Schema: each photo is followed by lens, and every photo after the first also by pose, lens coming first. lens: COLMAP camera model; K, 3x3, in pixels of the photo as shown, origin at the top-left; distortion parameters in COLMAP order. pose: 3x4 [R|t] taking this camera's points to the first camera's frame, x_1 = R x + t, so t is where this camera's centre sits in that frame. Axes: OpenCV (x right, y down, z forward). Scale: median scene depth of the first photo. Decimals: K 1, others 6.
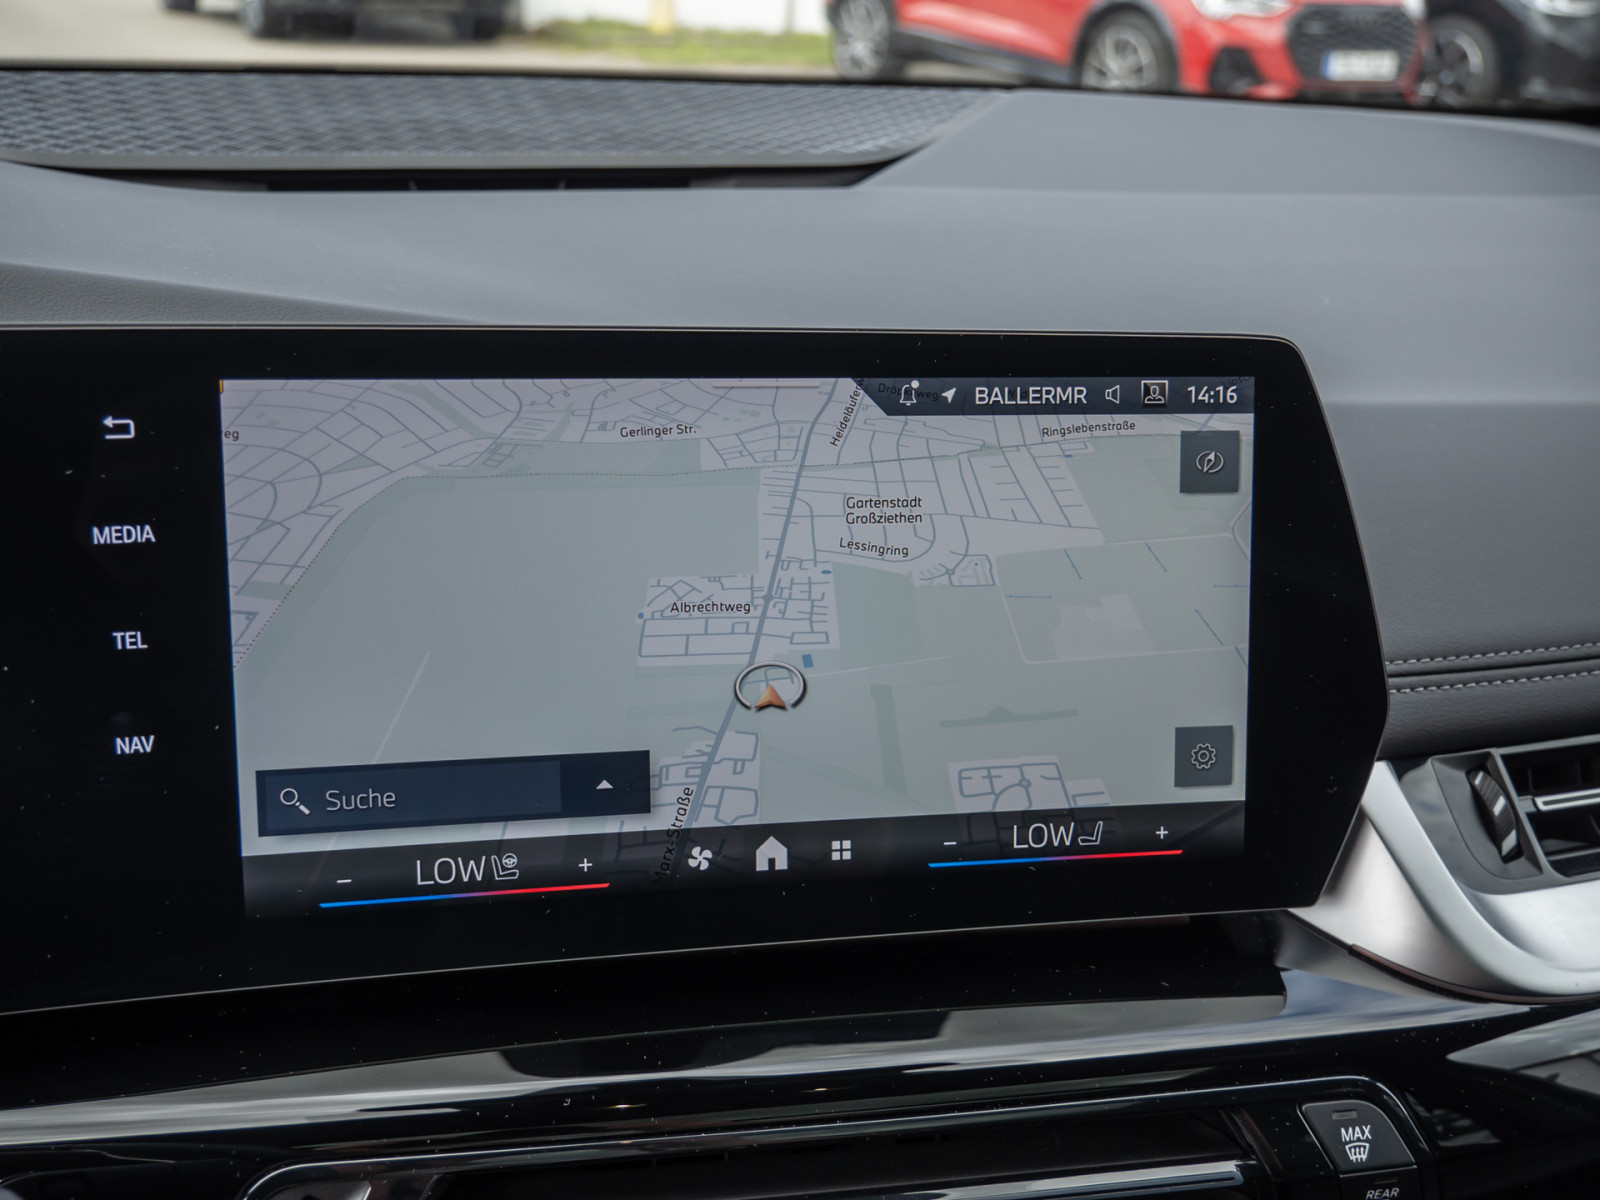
lens RADIAL K [[1685.5, 0, 799.0], [0, 1685.5, 613.5], [0, 0, 1]] dist [0.001414, 0.000000]
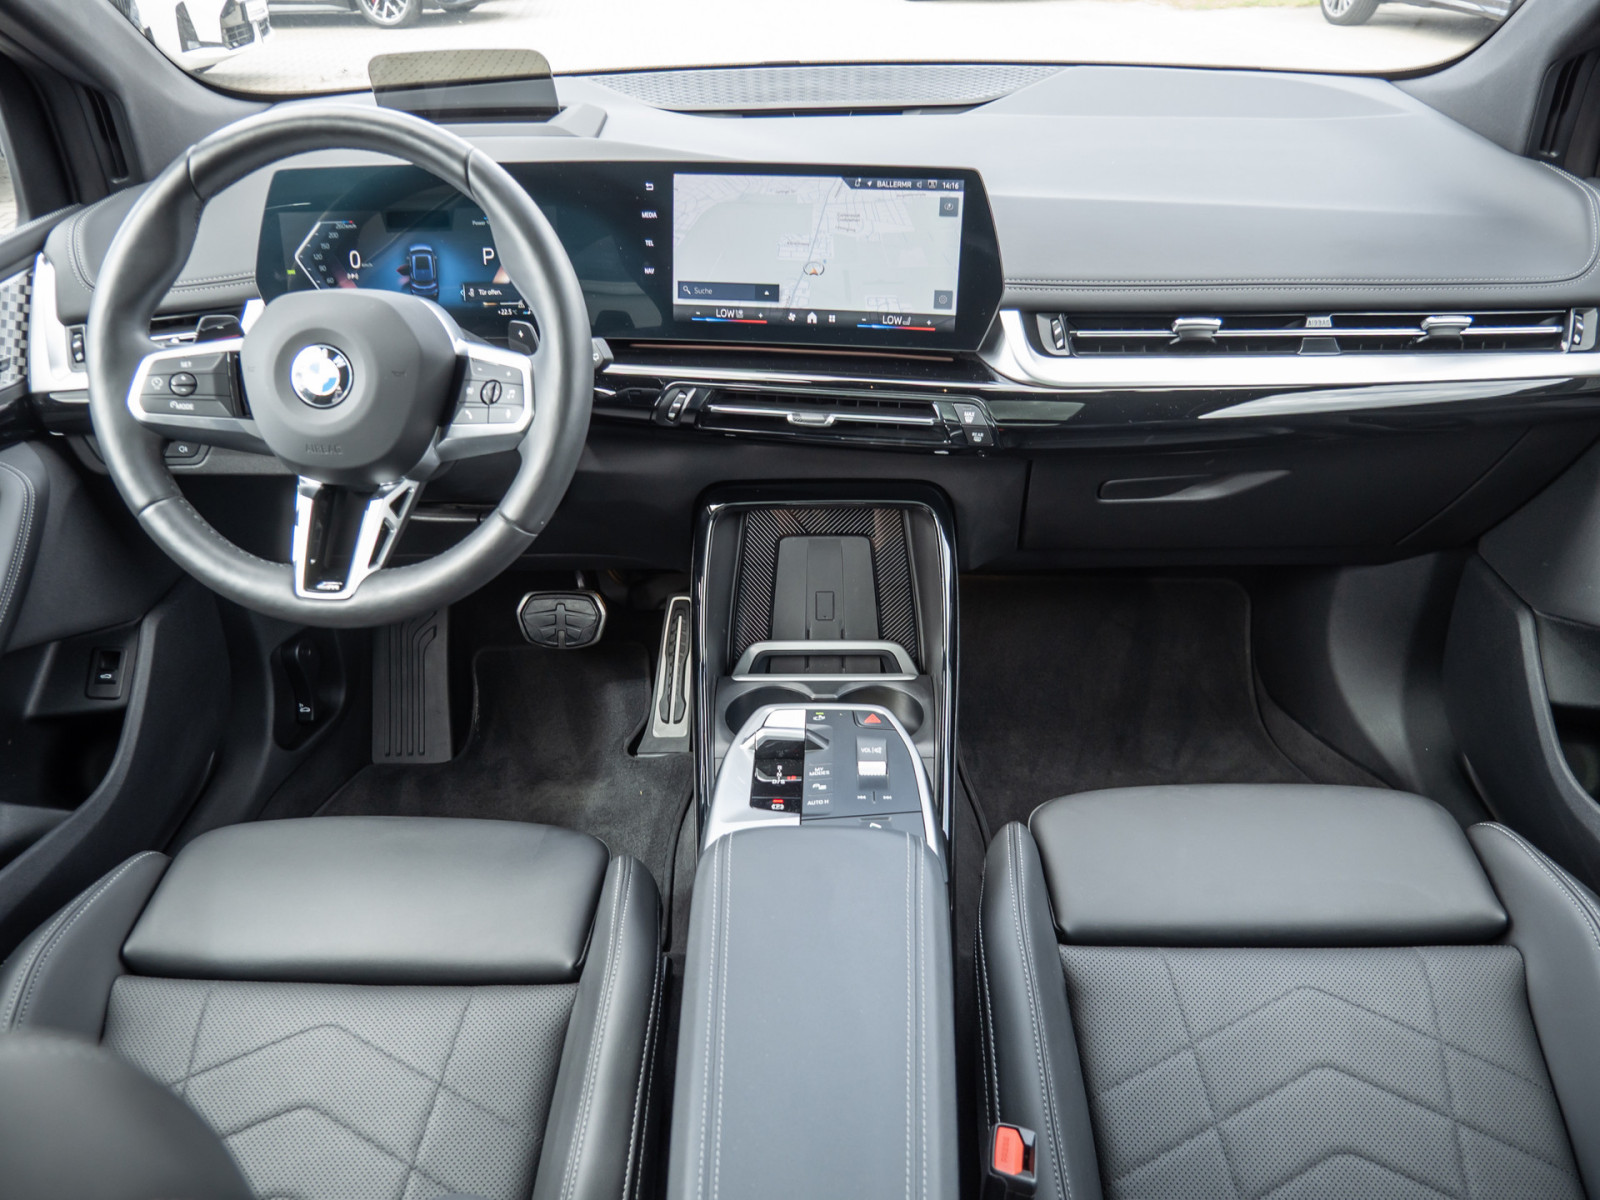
lens RADIAL K [[1167.2, 0, 802.4], [0, 1167.2, 606.0], [0, 0, 1]] dist [-0.043648, 0.010351]
pose [[0.925126, 0.142700, -0.351821, 0.885780], [-0.081300, 0.979640, 0.183564, 0.281046], [0.370852, -0.141217, 0.917892, -1.295882]]
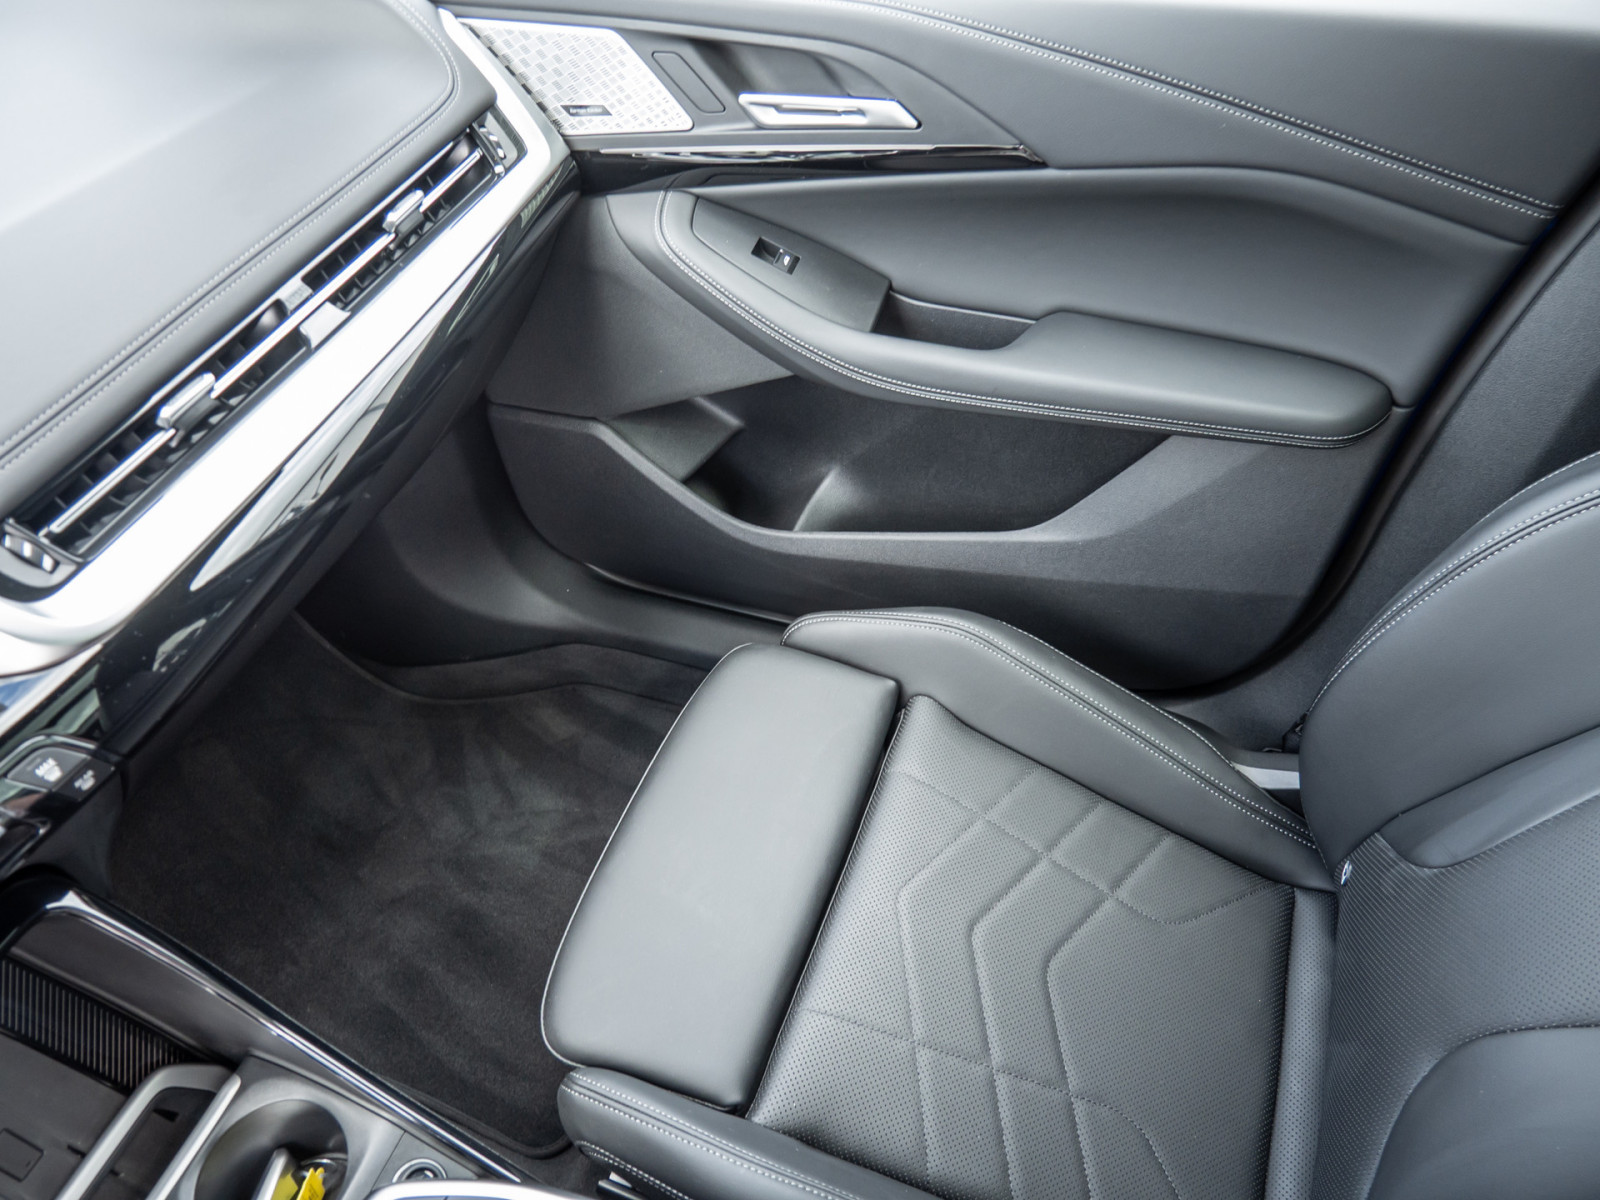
lens RADIAL K [[1167.2, 0, 790.6], [0, 1167.2, 608.4], [0, 0, 1]] dist [-0.043648, 0.010351]
pose [[0.652039, -0.609019, 0.451597, 0.397650], [0.383380, 0.778711, 0.496617, -0.135326], [-0.654113, -0.150680, 0.741236, -0.429135]]
